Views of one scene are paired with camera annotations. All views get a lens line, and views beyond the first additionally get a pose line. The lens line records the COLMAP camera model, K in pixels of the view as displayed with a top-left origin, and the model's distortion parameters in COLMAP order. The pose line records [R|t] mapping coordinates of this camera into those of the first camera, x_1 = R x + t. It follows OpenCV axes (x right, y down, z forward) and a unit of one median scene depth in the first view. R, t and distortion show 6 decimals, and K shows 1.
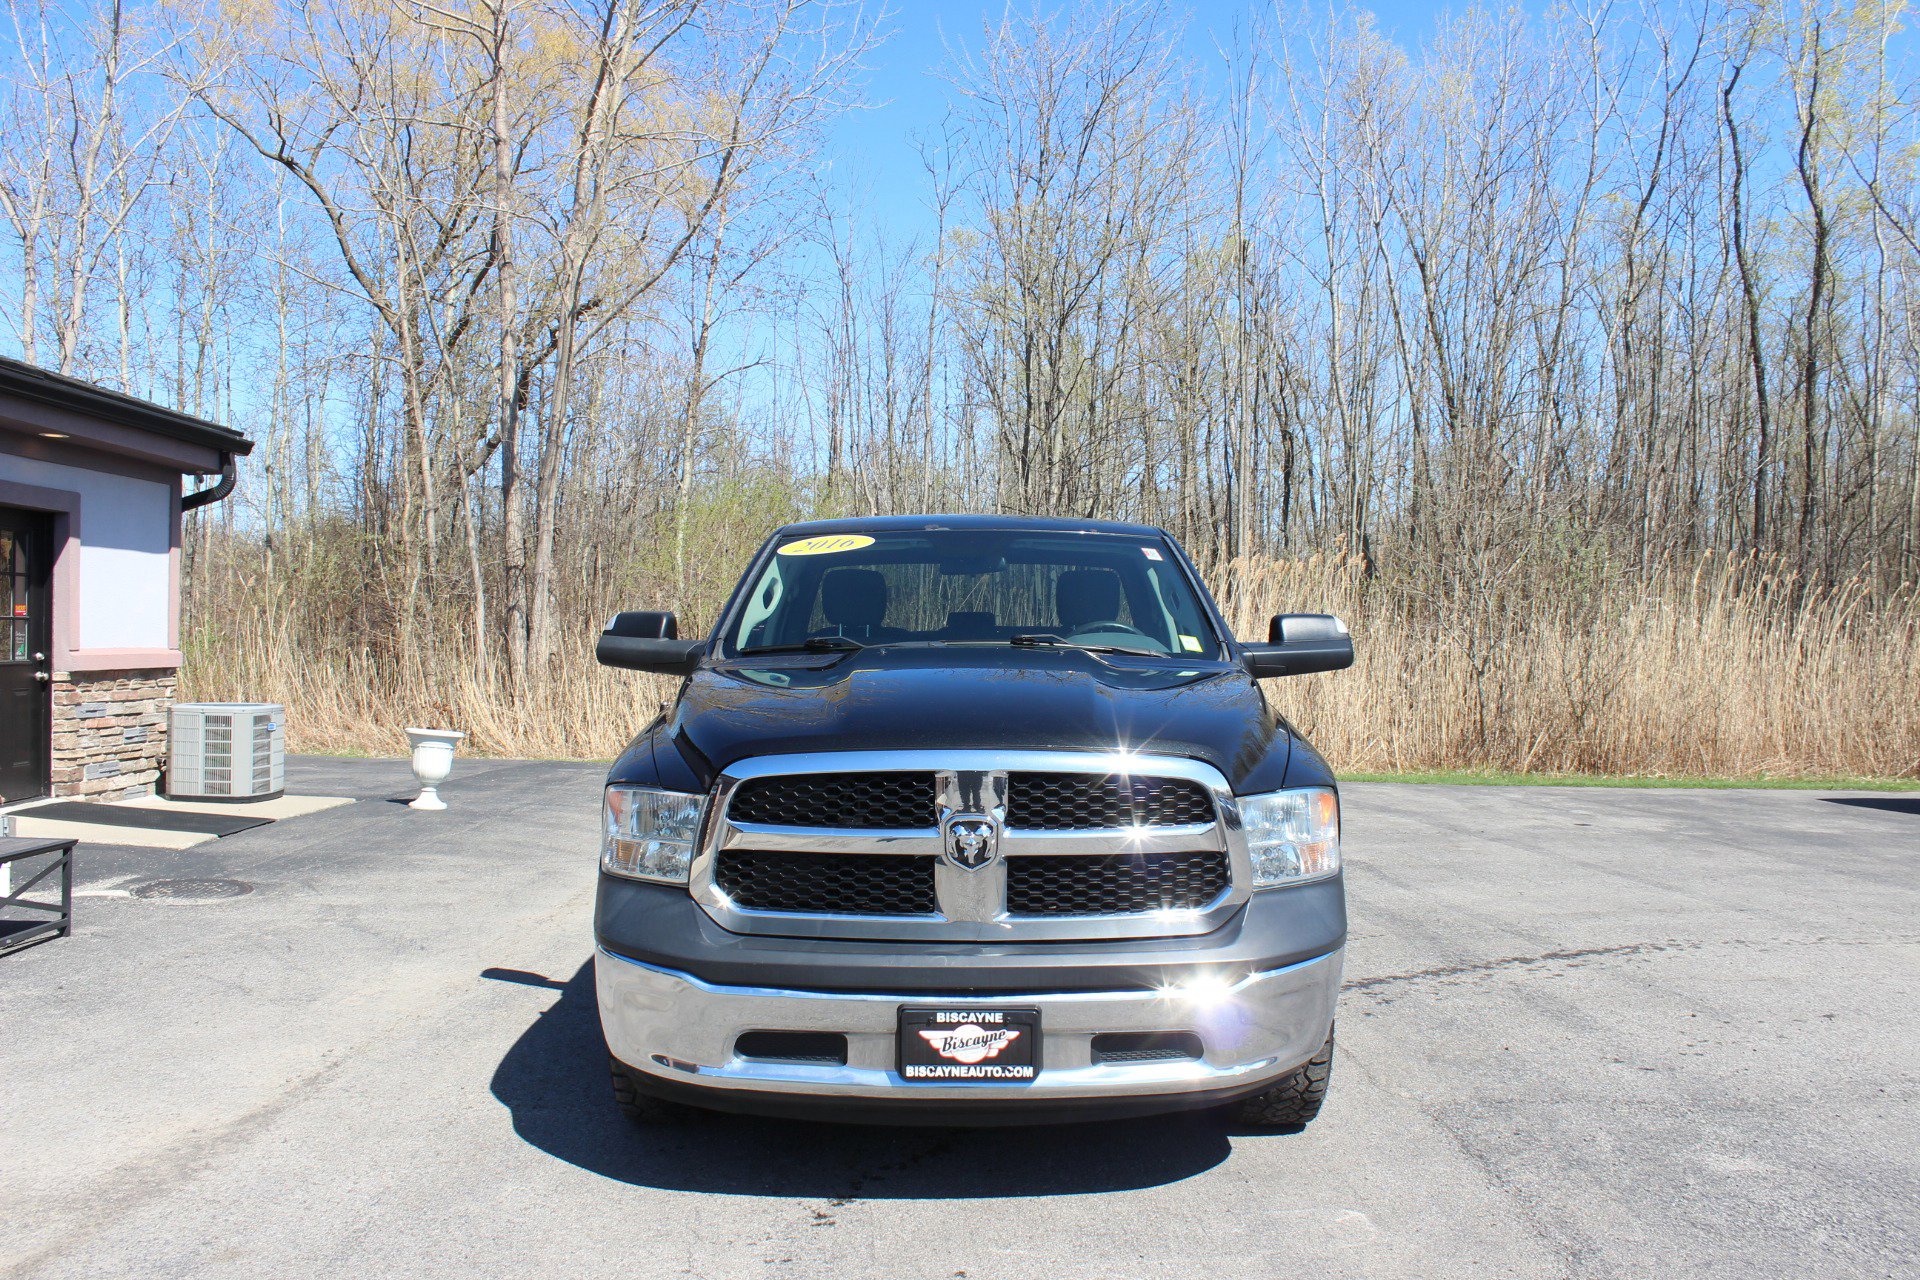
lens RADIAL K [[1617.6, 0, 970.0], [0, 1617.6, 643.2], [0, 0, 1]] dist [-0.161650, 0.152053]
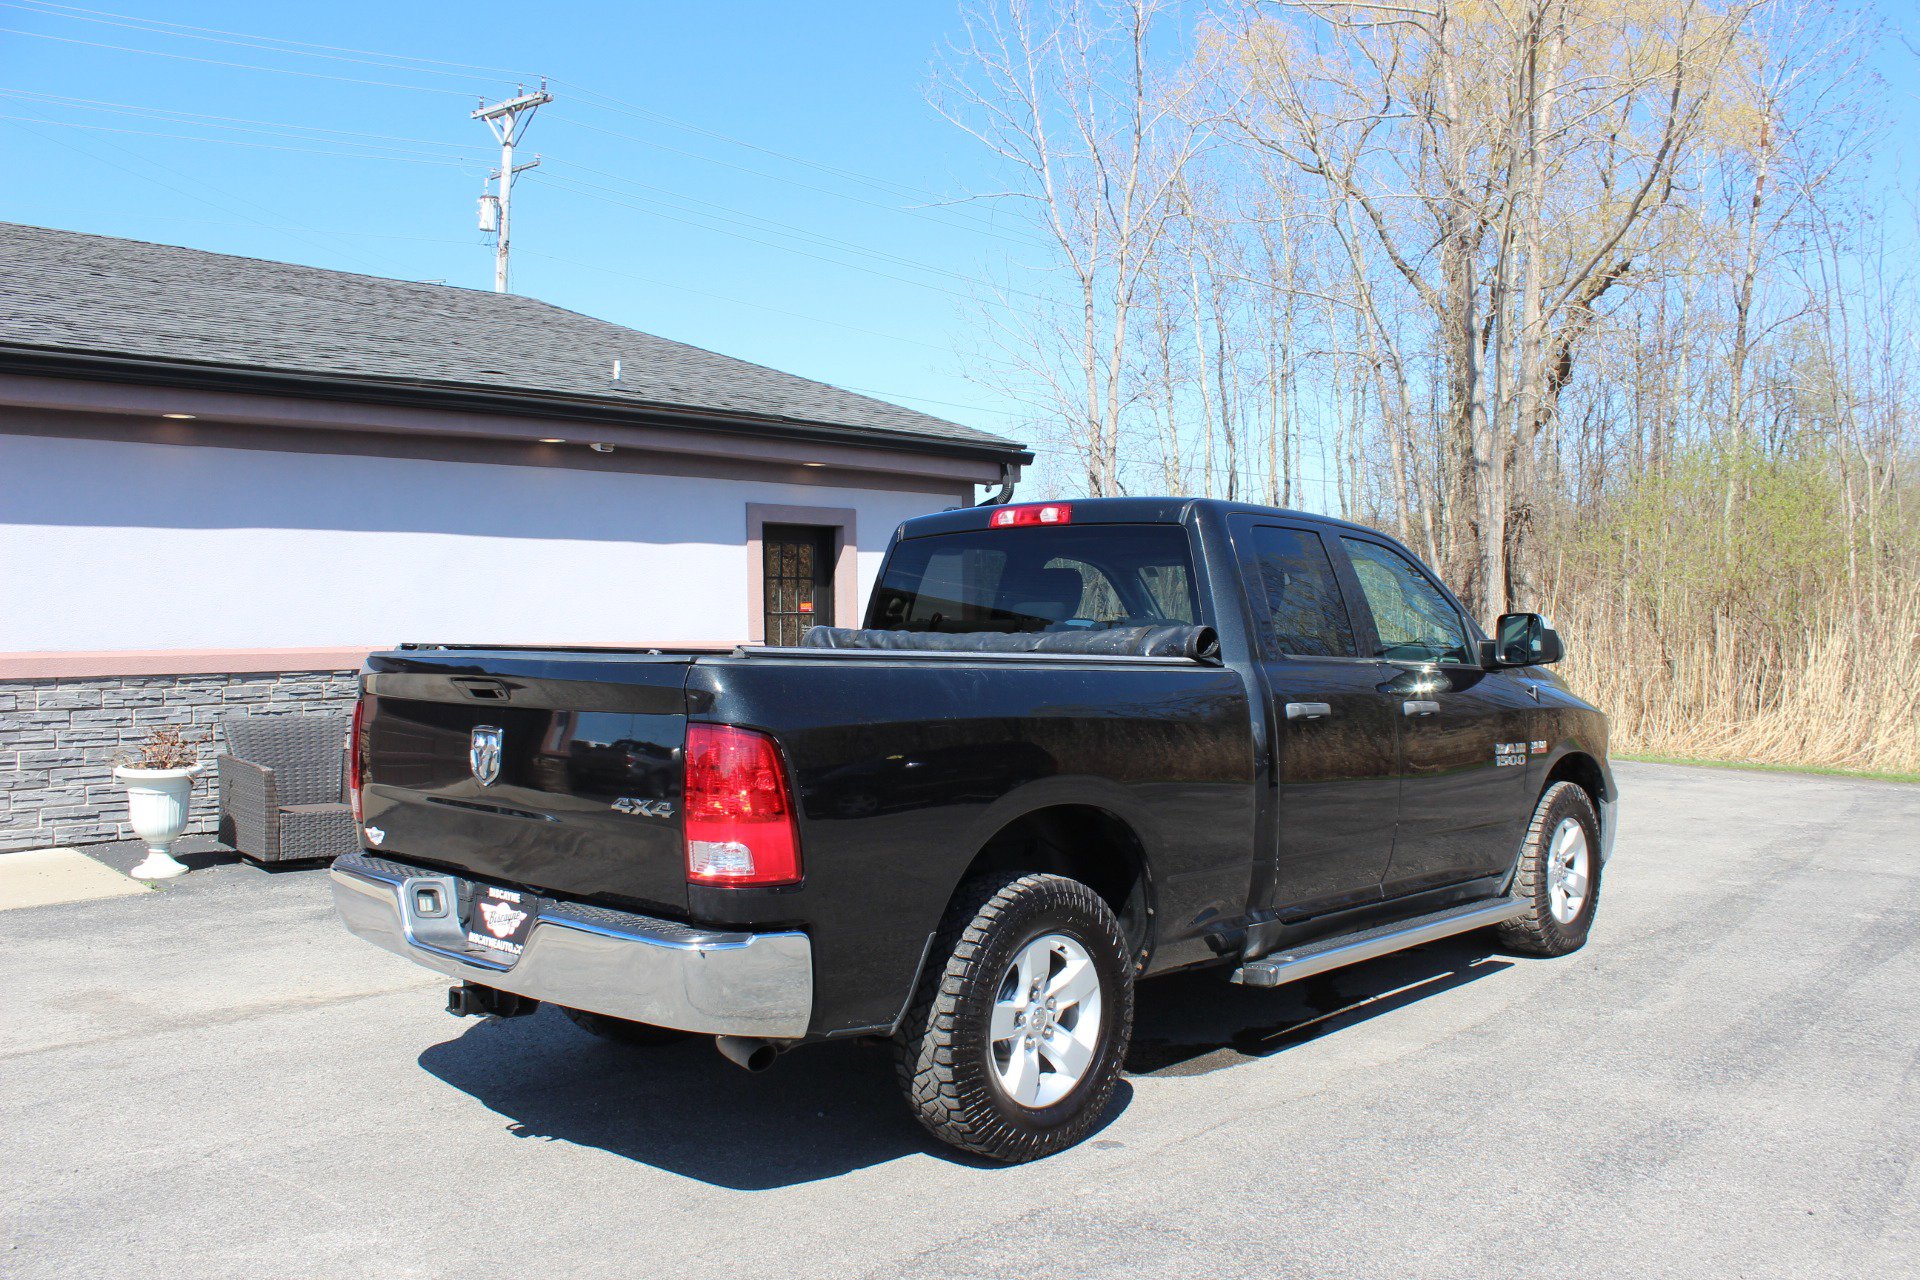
lens RADIAL K [[1610.0, 0, 972.0], [0, 1610.0, 644.2], [0, 0, 1]] dist [-0.163629, 0.154878]
pose [[0.727883, 0.003153, -0.685695, 0.324243], [0.006409, 0.999914, 0.011402, -0.005053], [0.685672, -0.012694, 0.727800, 0.144453]]
